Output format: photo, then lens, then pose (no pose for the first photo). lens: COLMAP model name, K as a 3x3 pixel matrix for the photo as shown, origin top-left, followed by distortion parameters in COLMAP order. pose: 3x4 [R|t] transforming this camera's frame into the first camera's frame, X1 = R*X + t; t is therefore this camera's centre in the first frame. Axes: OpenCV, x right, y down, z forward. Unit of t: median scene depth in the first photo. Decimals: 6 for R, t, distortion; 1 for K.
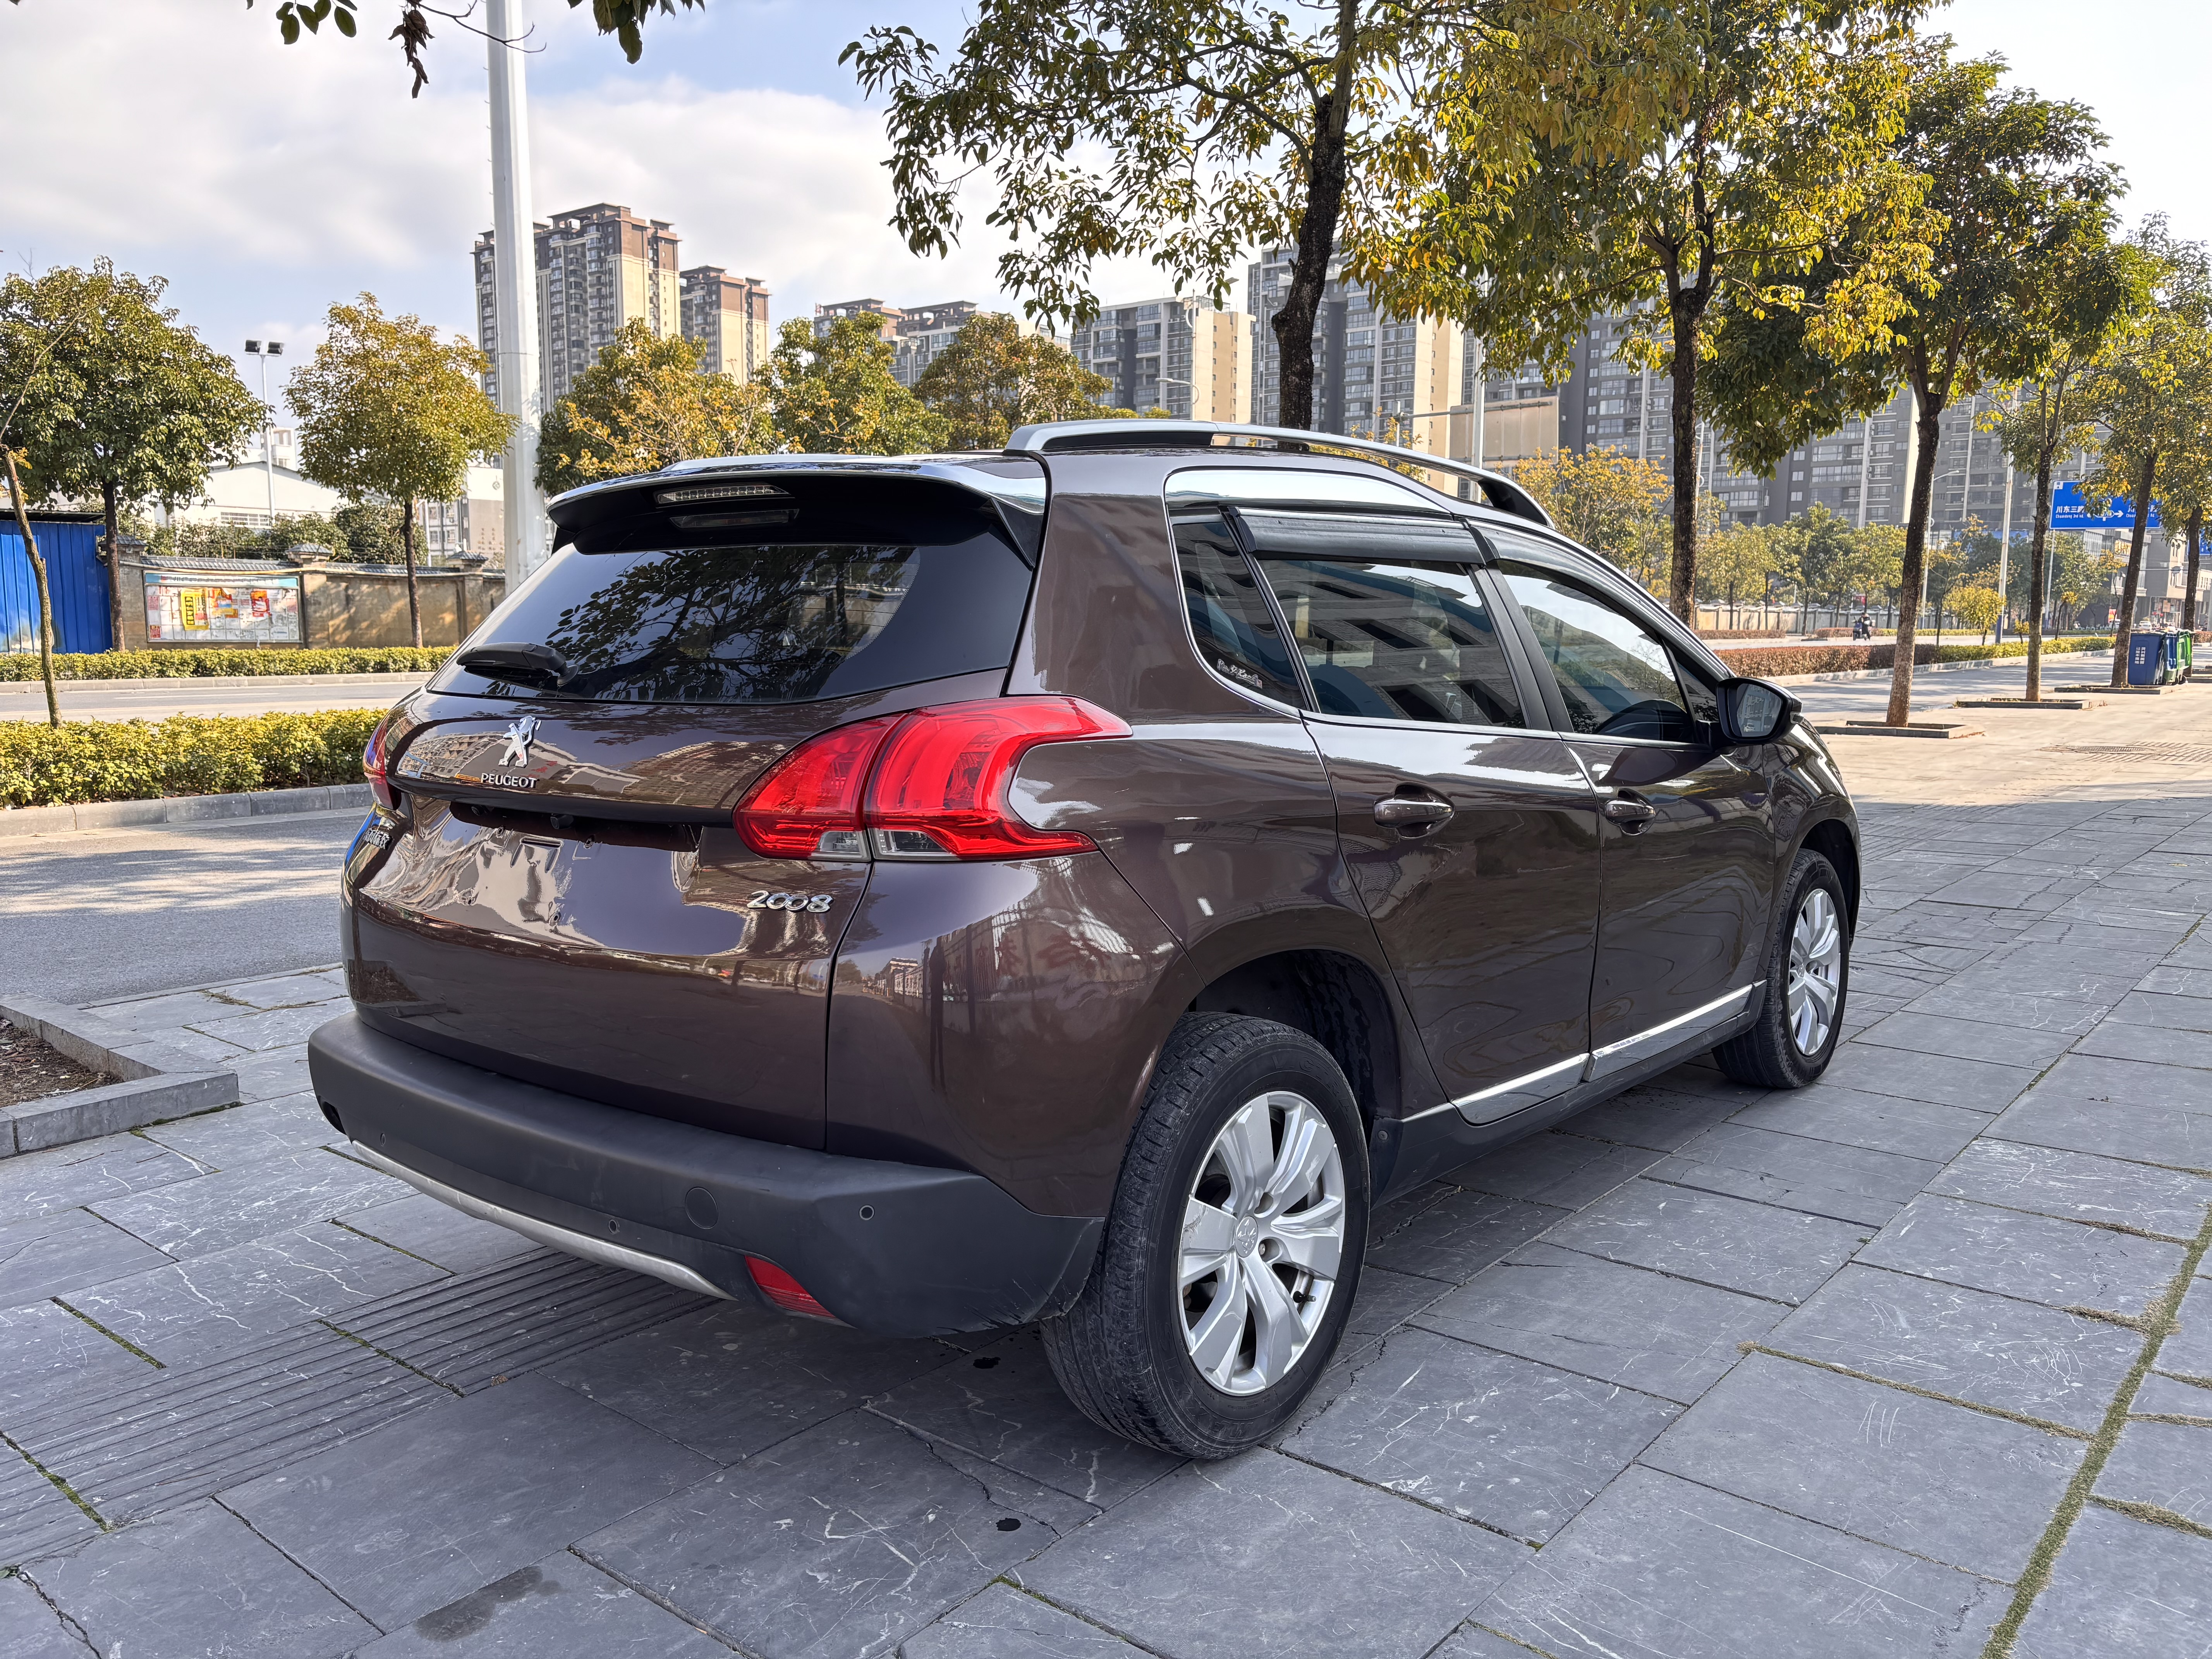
lens RADIAL K [[1675.6, 0, 1115.6], [0, 1675.6, 815.4], [0, 0, 1]] dist [0.039477, -0.038698]
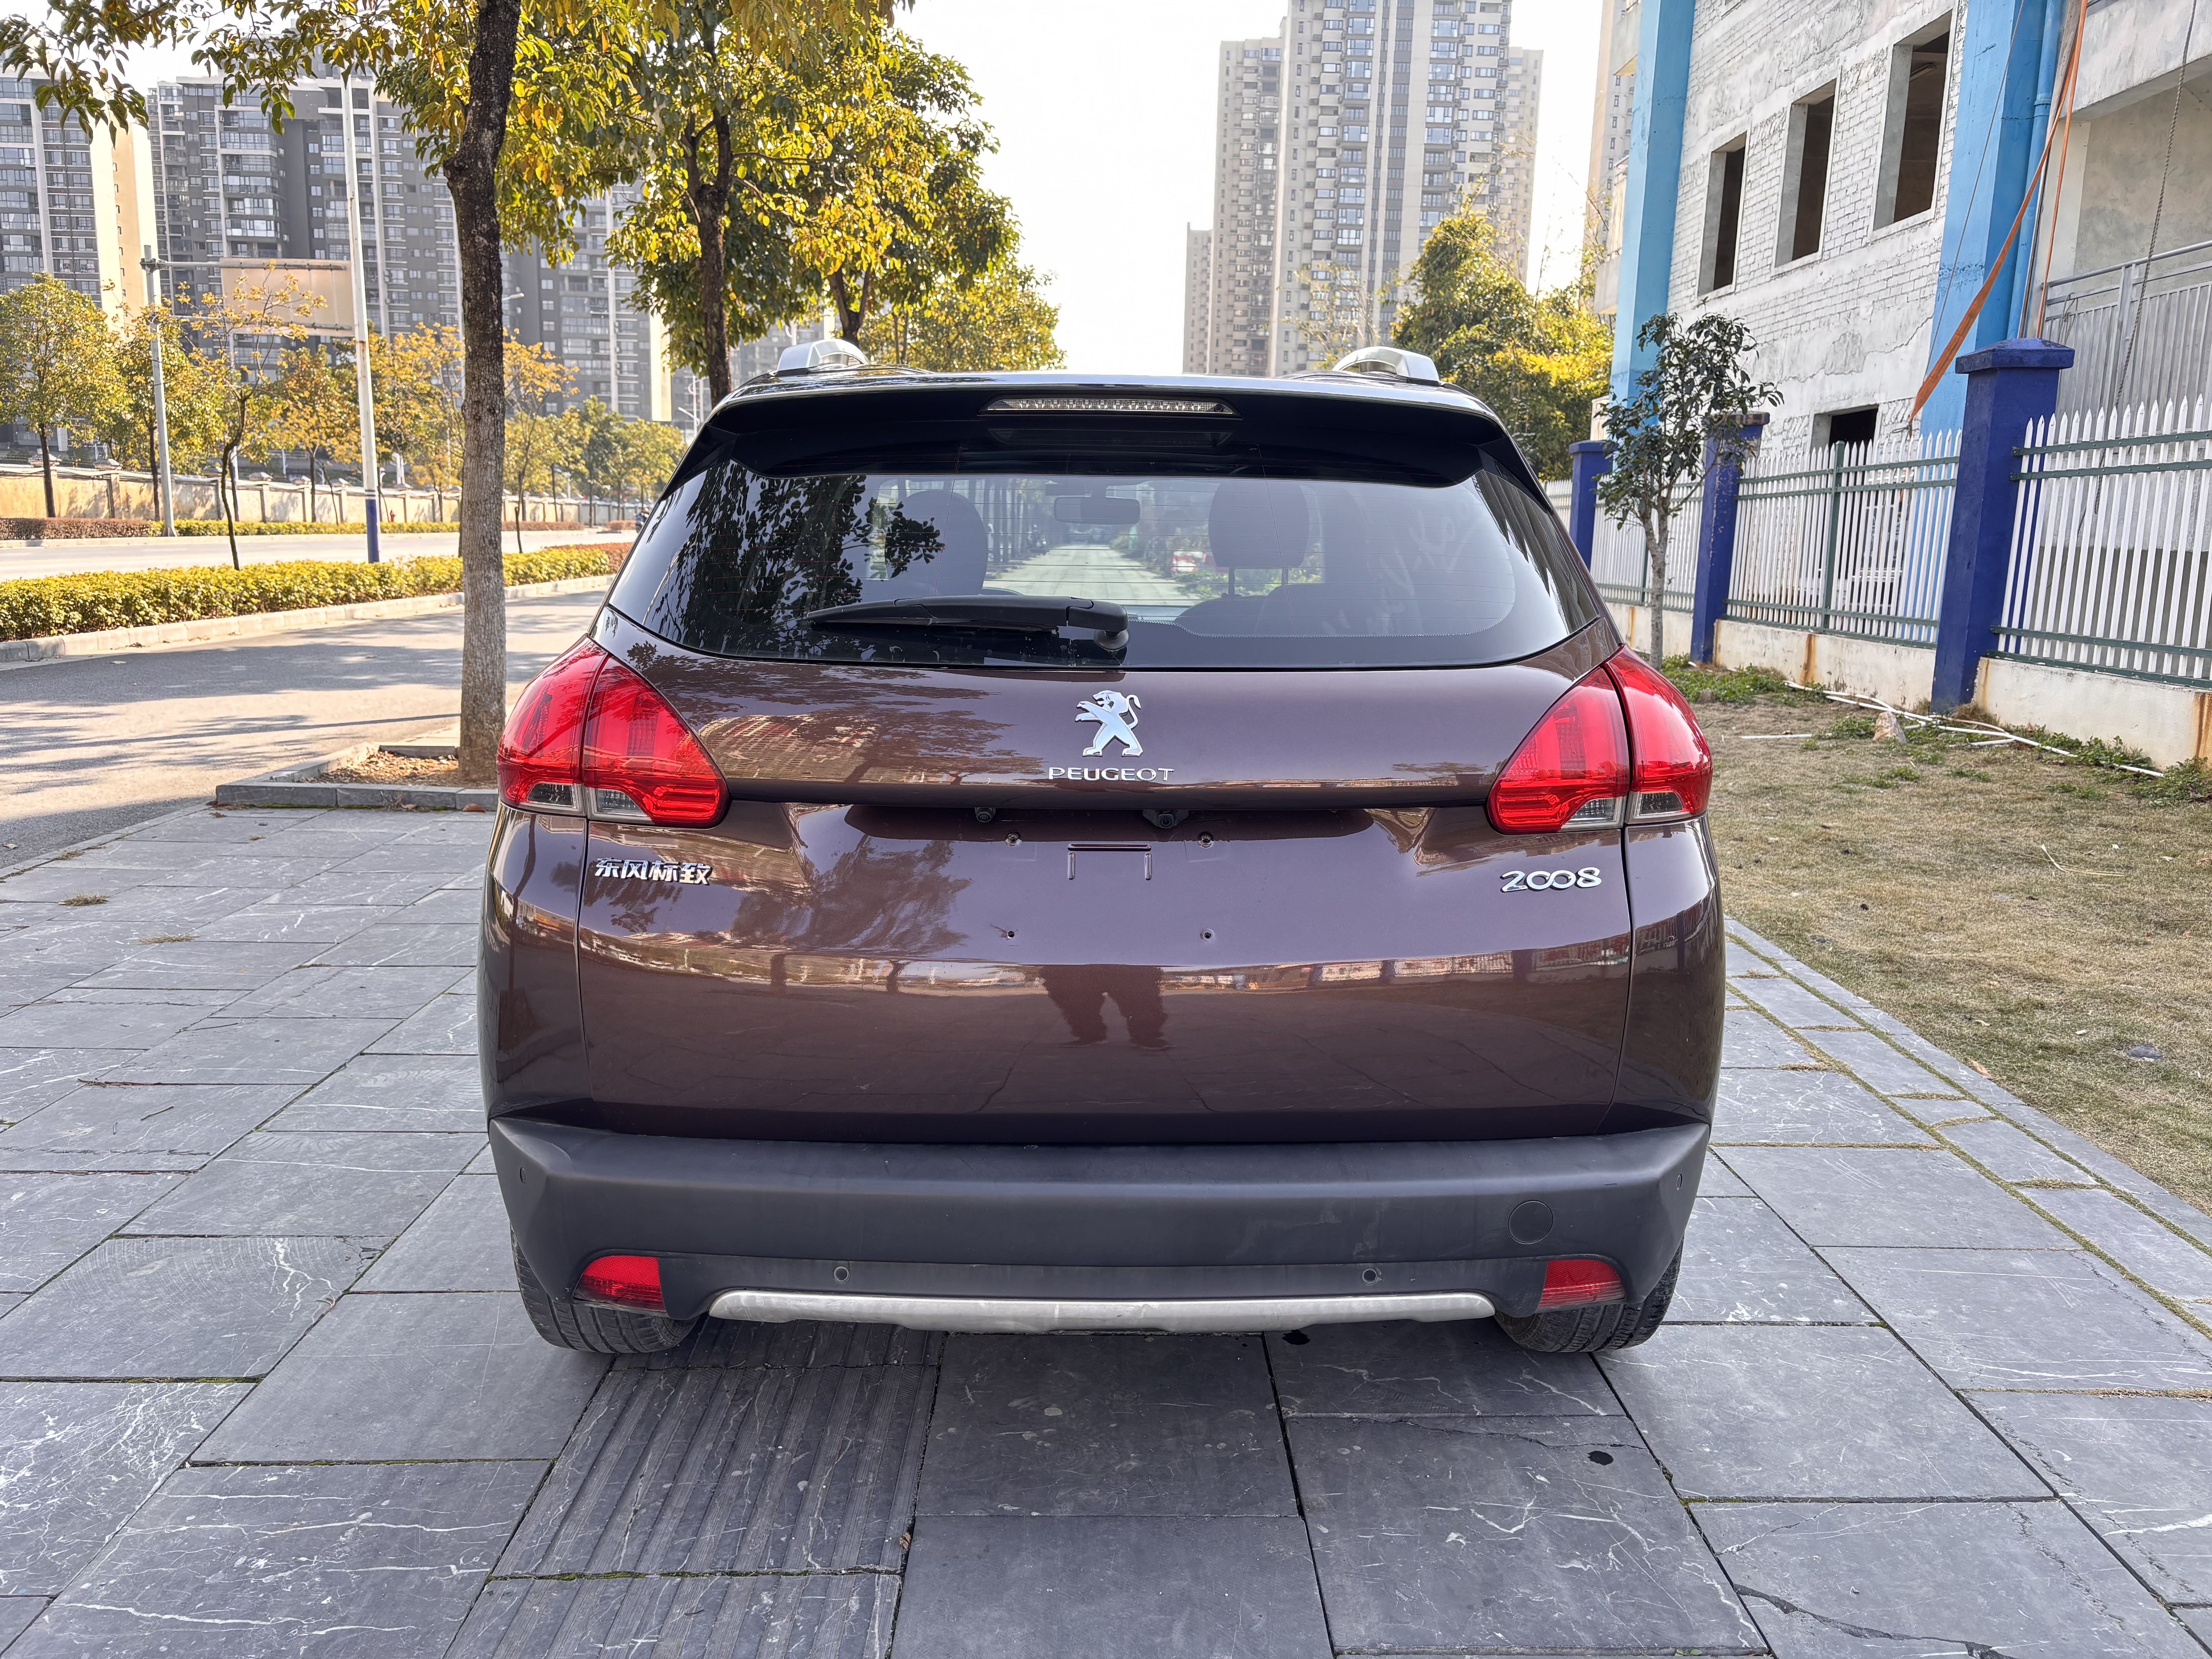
lens RADIAL K [[1675.6, 0, 1119.0], [0, 1675.6, 820.3], [0, 0, 1]] dist [0.039477, -0.038698]
pose [[0.761826, -0.099978, 0.640020, -0.548811], [0.056819, 0.994523, 0.087722, -0.043112], [-0.645285, -0.030464, 0.763334, 0.254619]]
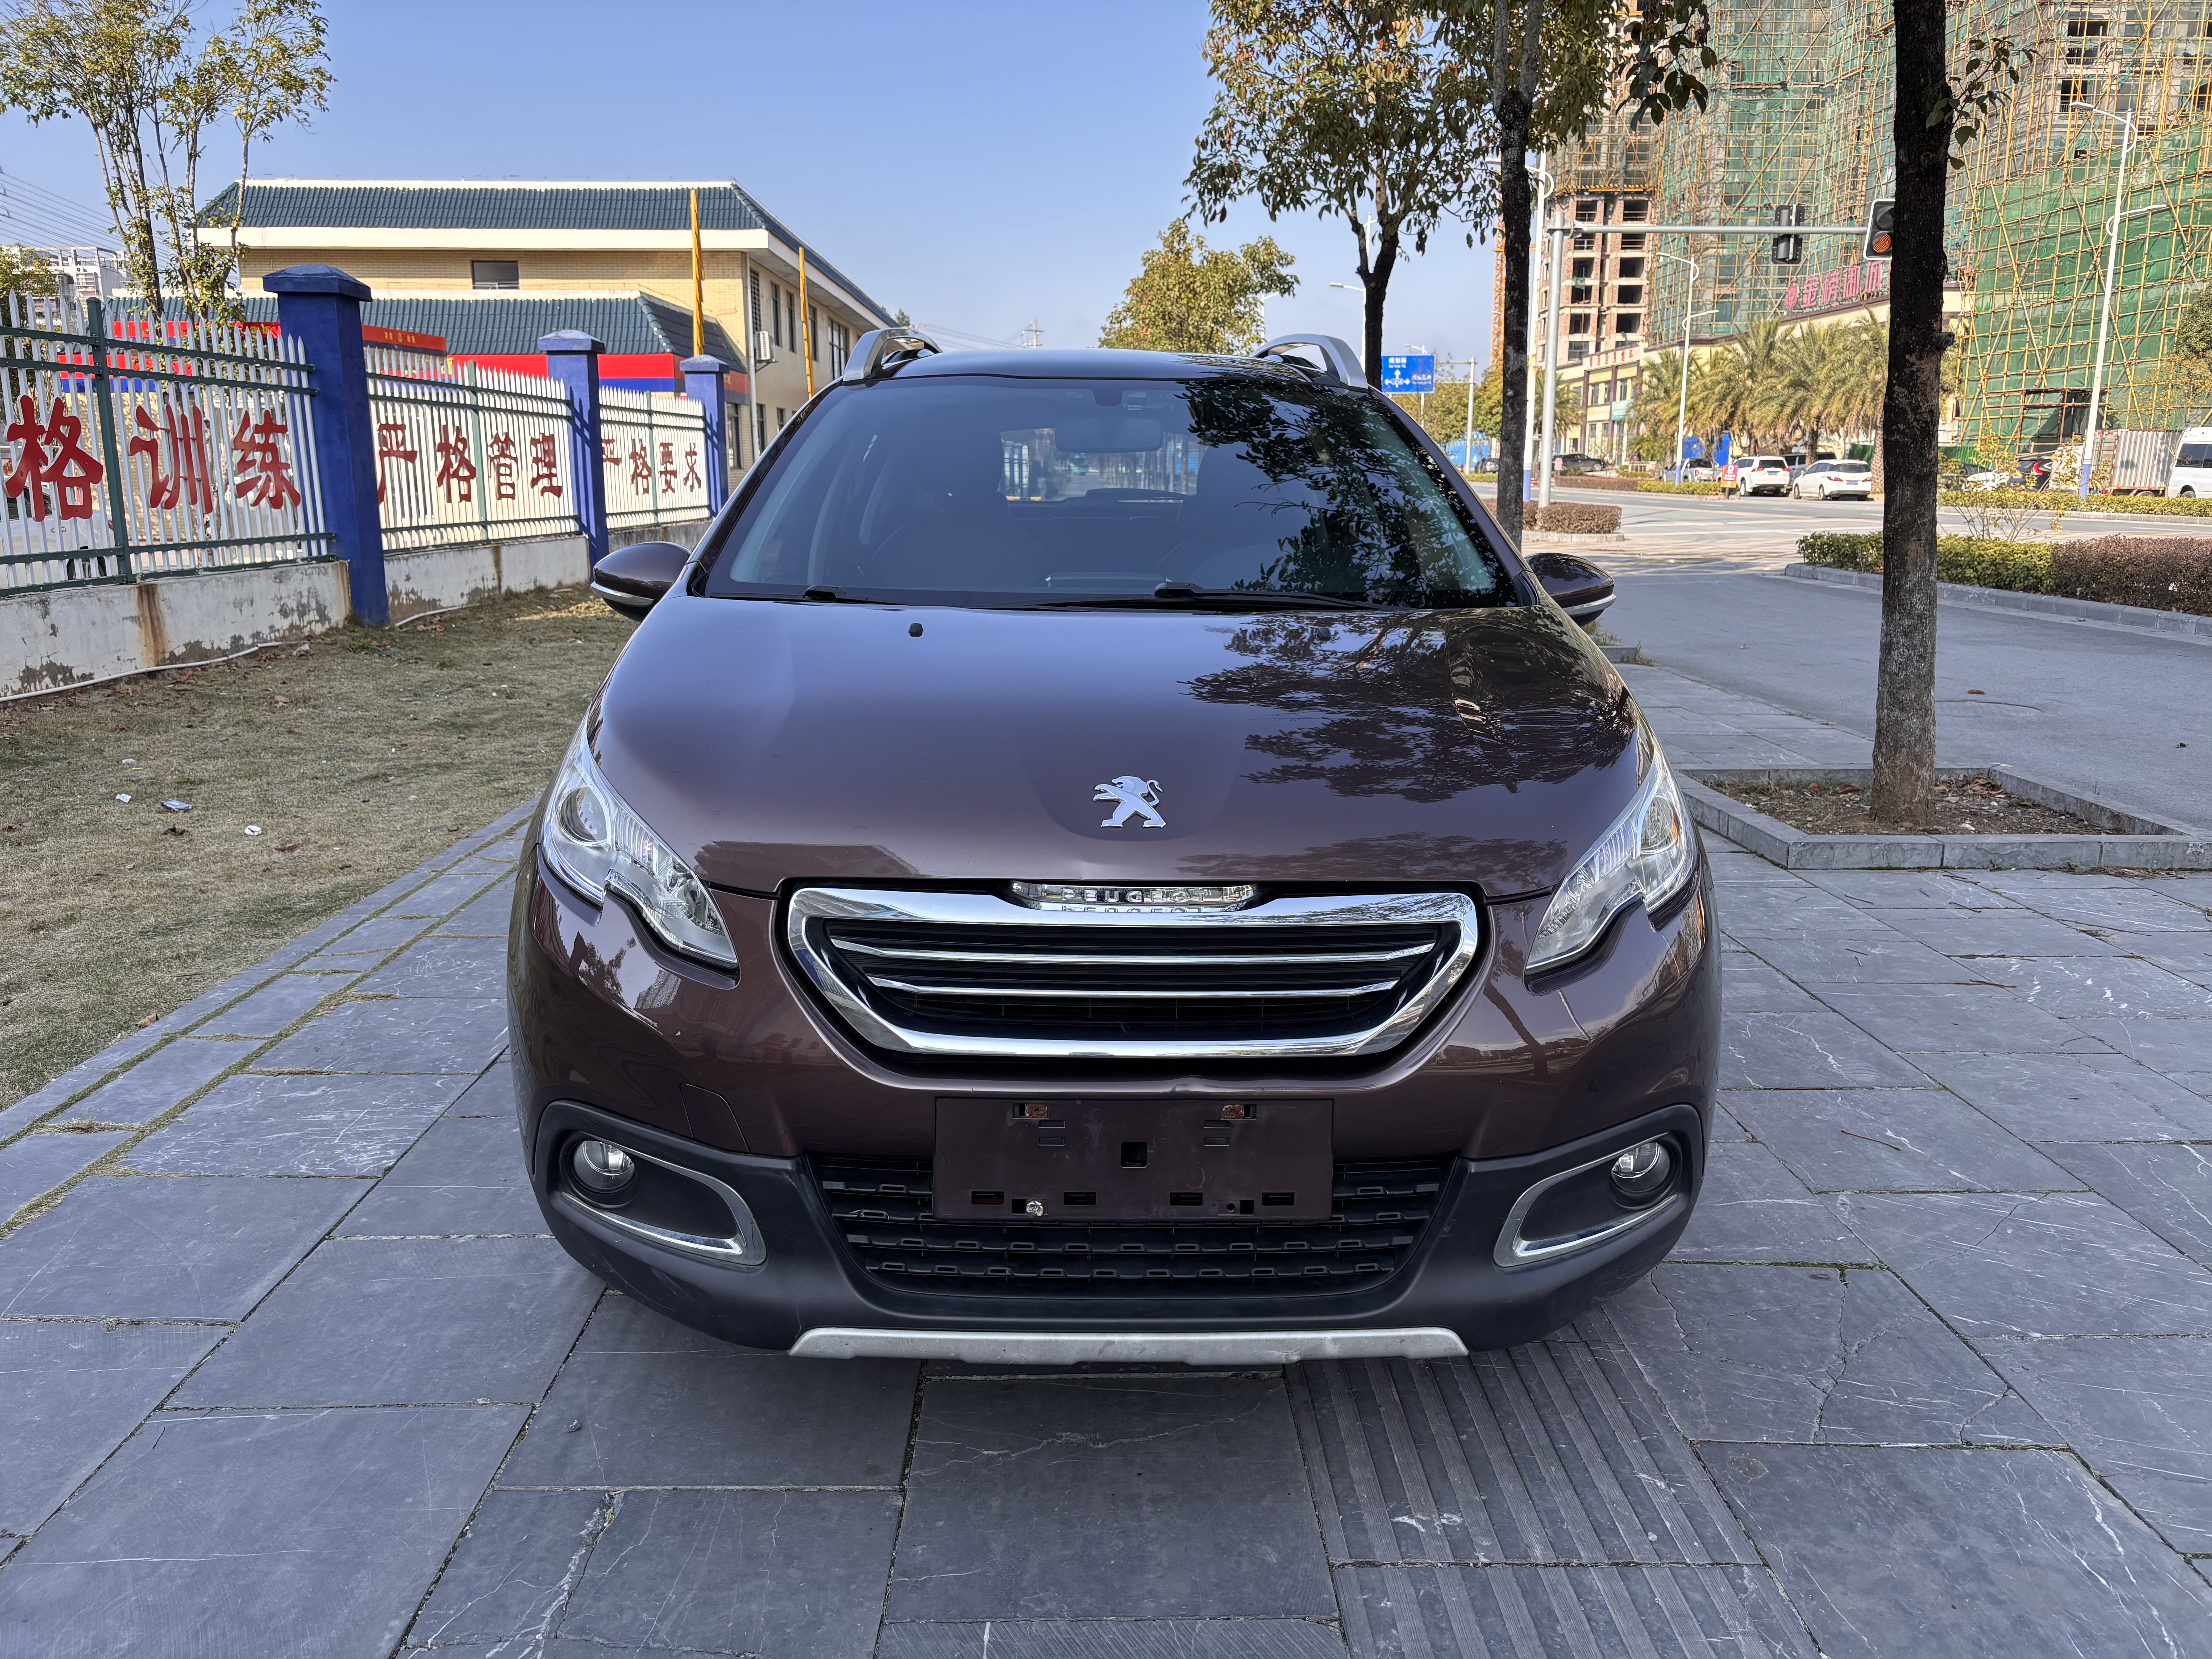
lens RADIAL K [[1675.6, 0, 1113.4], [0, 1675.6, 834.6], [0, 0, 1]] dist [0.039477, -0.038698]
pose [[-0.757914, 0.133184, -0.638615, 0.773377], [-0.080308, 0.952443, 0.293942, -0.212624], [0.647393, 0.274069, -0.711174, 1.820182]]
